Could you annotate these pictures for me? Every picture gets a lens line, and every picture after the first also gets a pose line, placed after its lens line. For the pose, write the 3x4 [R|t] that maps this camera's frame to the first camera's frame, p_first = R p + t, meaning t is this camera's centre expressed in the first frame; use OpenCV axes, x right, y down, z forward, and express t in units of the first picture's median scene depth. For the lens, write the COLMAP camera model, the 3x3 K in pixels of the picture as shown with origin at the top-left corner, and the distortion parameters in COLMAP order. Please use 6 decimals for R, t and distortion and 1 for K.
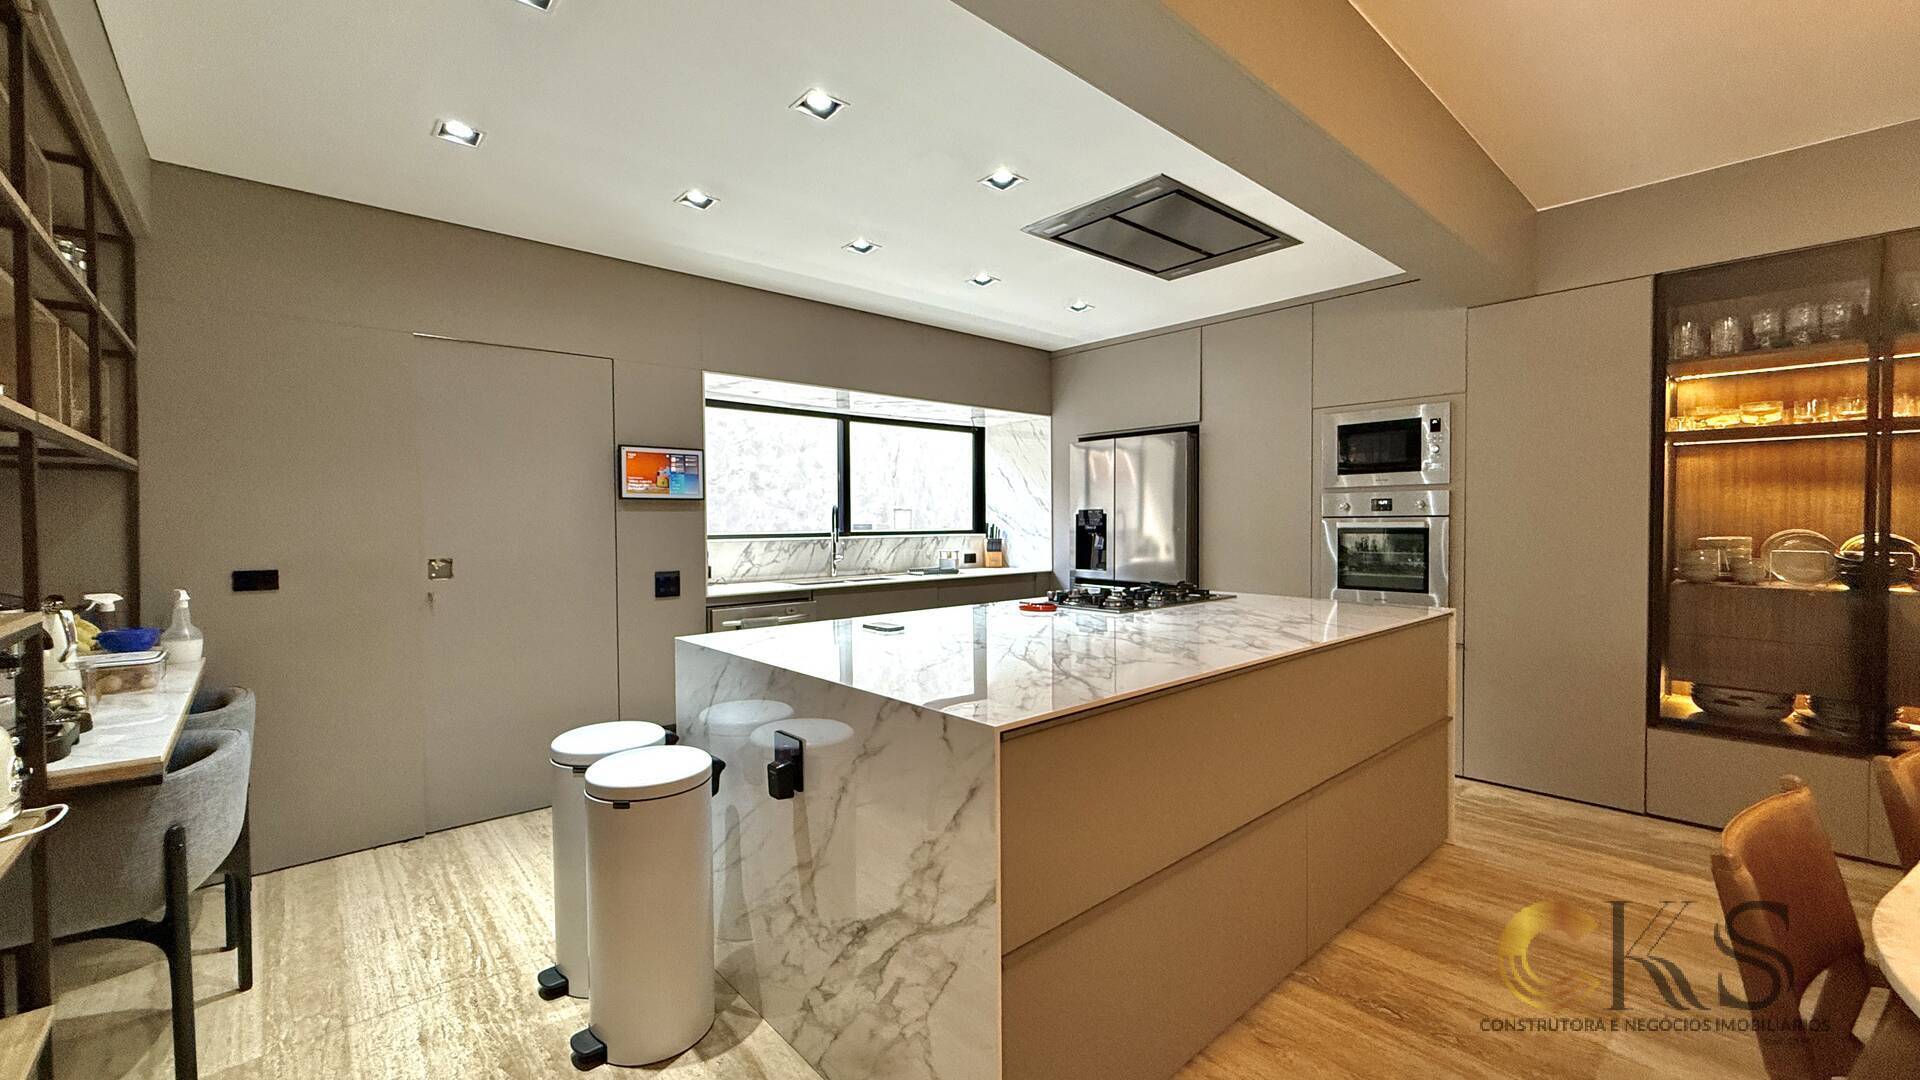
lens RADIAL K [[766.0, 0, 962.8], [0, 766.0, 535.6], [0, 0, 1]] dist [0.000861, 0.000247]
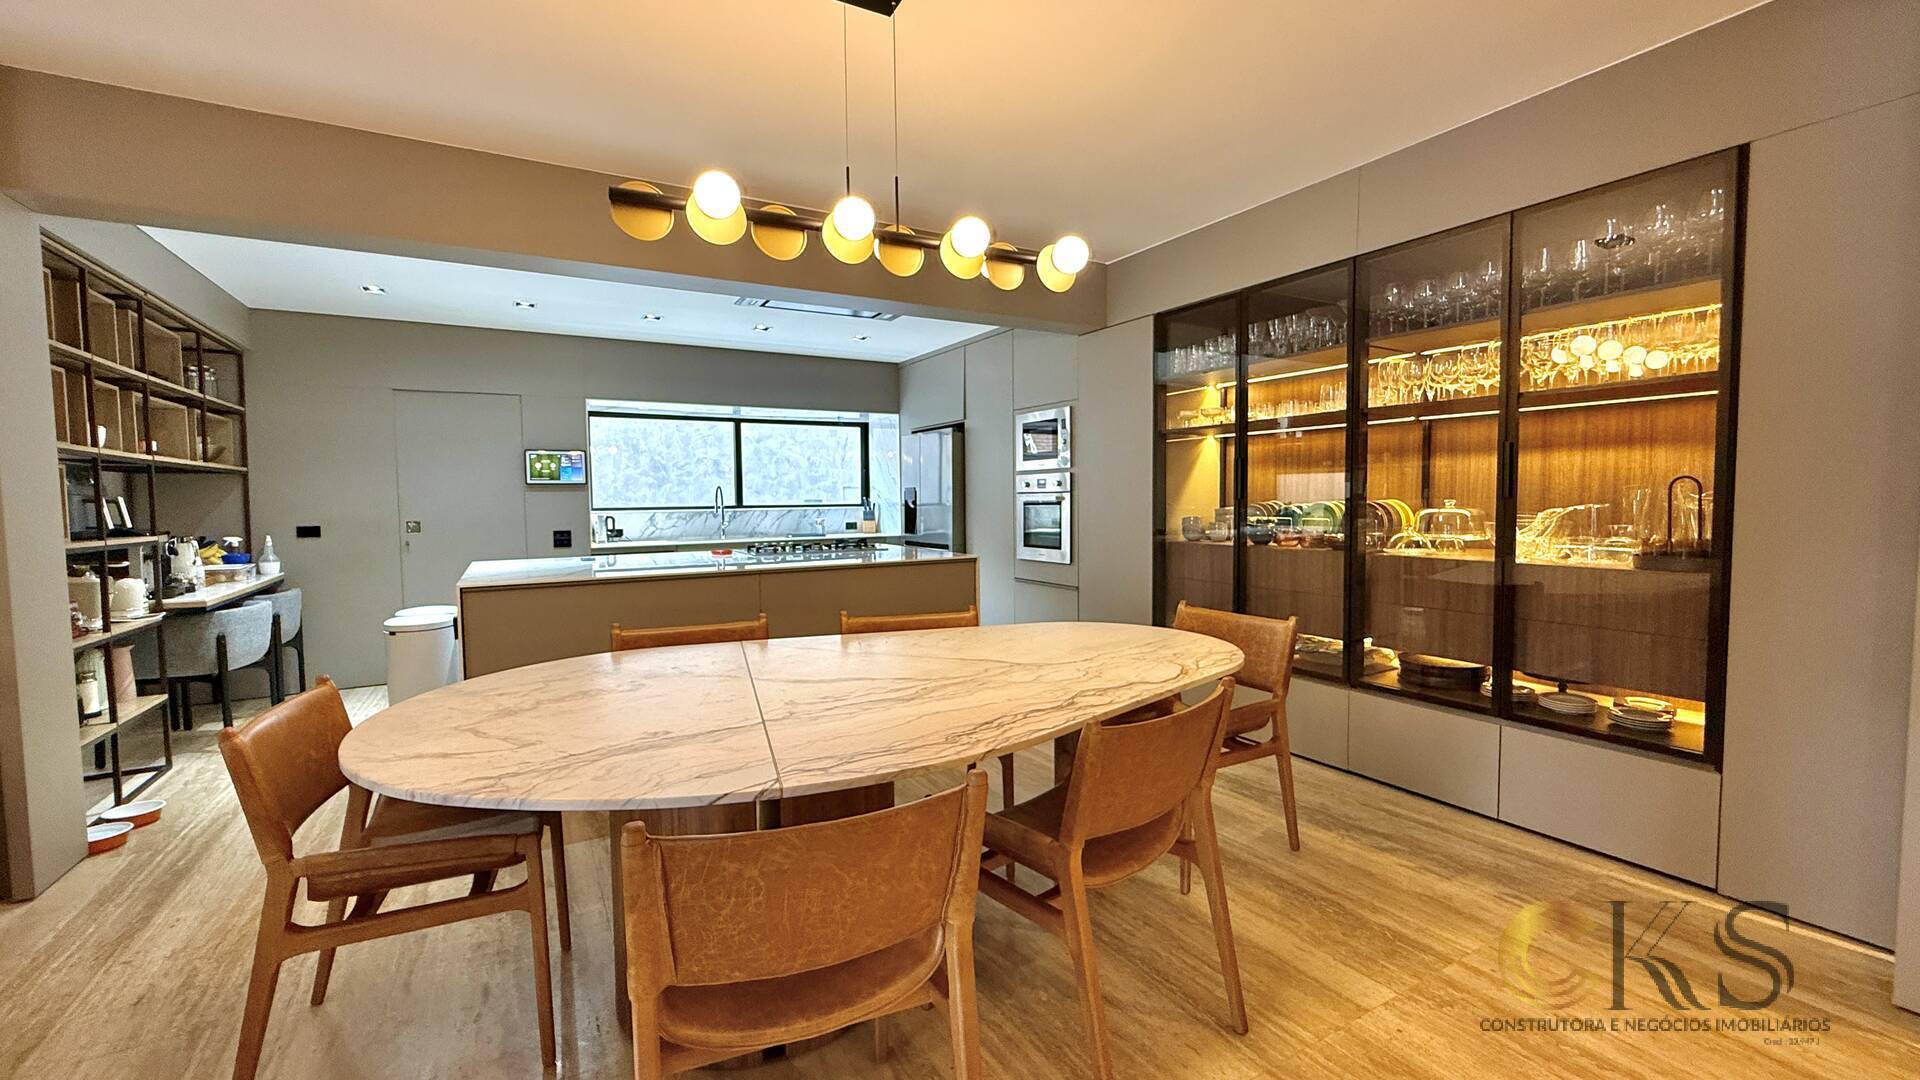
lens RADIAL K [[766.0, 0, 957.1], [0, 766.0, 541.8], [0, 0, 1]] dist [0.000861, 0.000247]
pose [[0.979828, 0.008392, -0.199668, 0.662128], [-0.000117, 0.999142, 0.041420, 0.005001], [0.199845, -0.040562, 0.978988, -0.329268]]
